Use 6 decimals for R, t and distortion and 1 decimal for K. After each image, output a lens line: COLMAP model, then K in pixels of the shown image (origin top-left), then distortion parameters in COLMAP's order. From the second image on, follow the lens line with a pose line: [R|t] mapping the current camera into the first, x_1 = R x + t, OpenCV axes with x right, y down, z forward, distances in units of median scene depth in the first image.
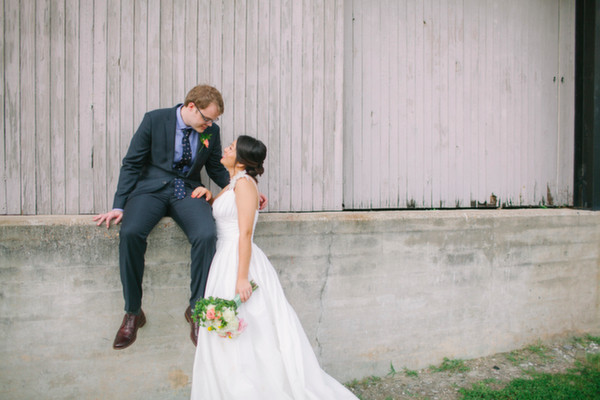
lens RADIAL K [[572.6, 0, 300.9], [0, 572.6, 193.2], [0, 0, 1]] dist [-0.103491, 0.134267]
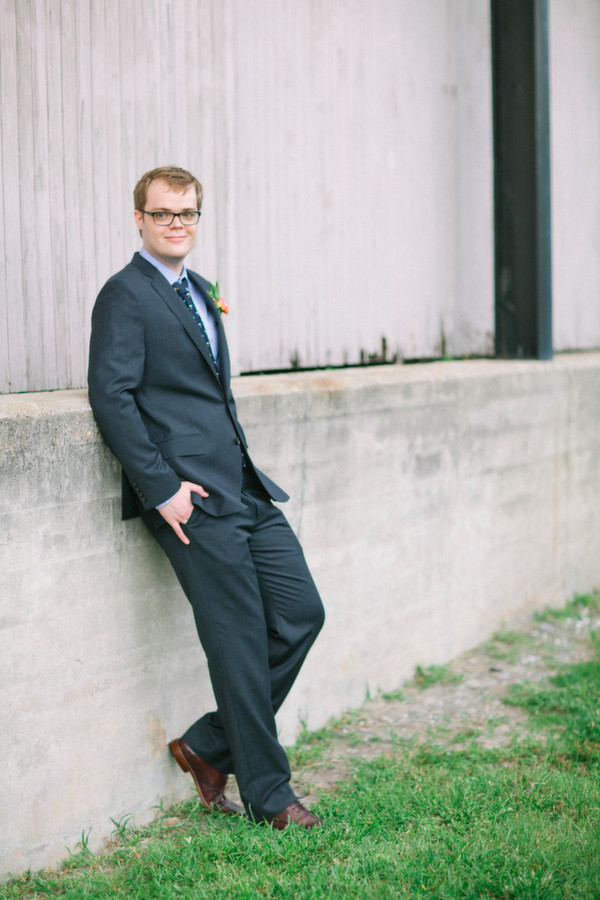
lens RADIAL K [[2160.9, 0, 300.0], [0, 2160.9, 450.0], [0, 0, 1]] dist [-0.040651, -0.432998]
pose [[0.742957, -0.060849, 0.666567, -1.114767], [0.032430, 0.997962, 0.054955, -0.004472], [-0.668553, -0.019213, 0.743416, -0.350392]]
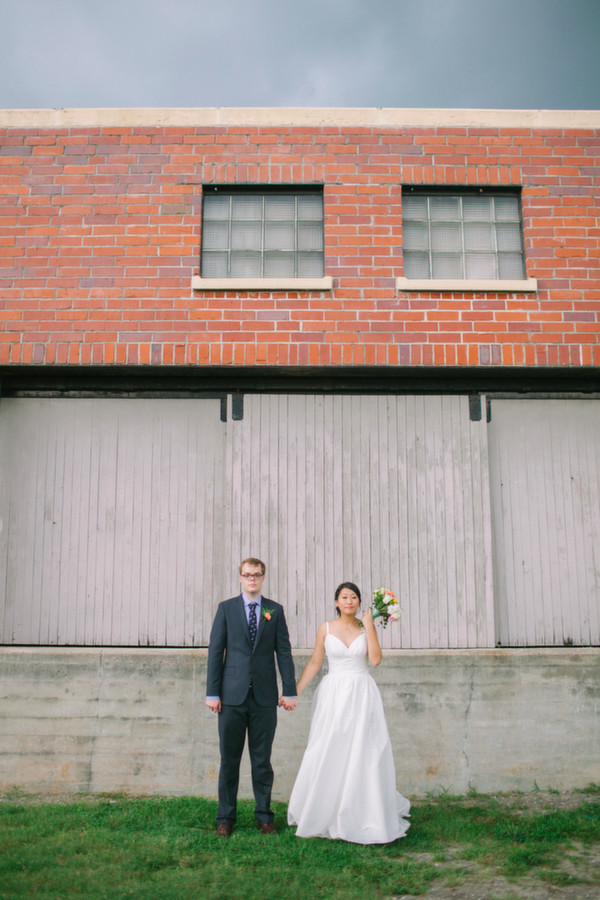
lens RADIAL K [[859.0, 0, 284.1], [0, 859.0, 447.2], [0, 0, 1]] dist [-0.103491, 0.134267]
pose [[0.908808, -0.080965, -0.409284, 0.454297], [-0.000836, 0.980634, -0.195846, -0.033018], [0.417215, 0.178329, 0.891140, -0.882137]]
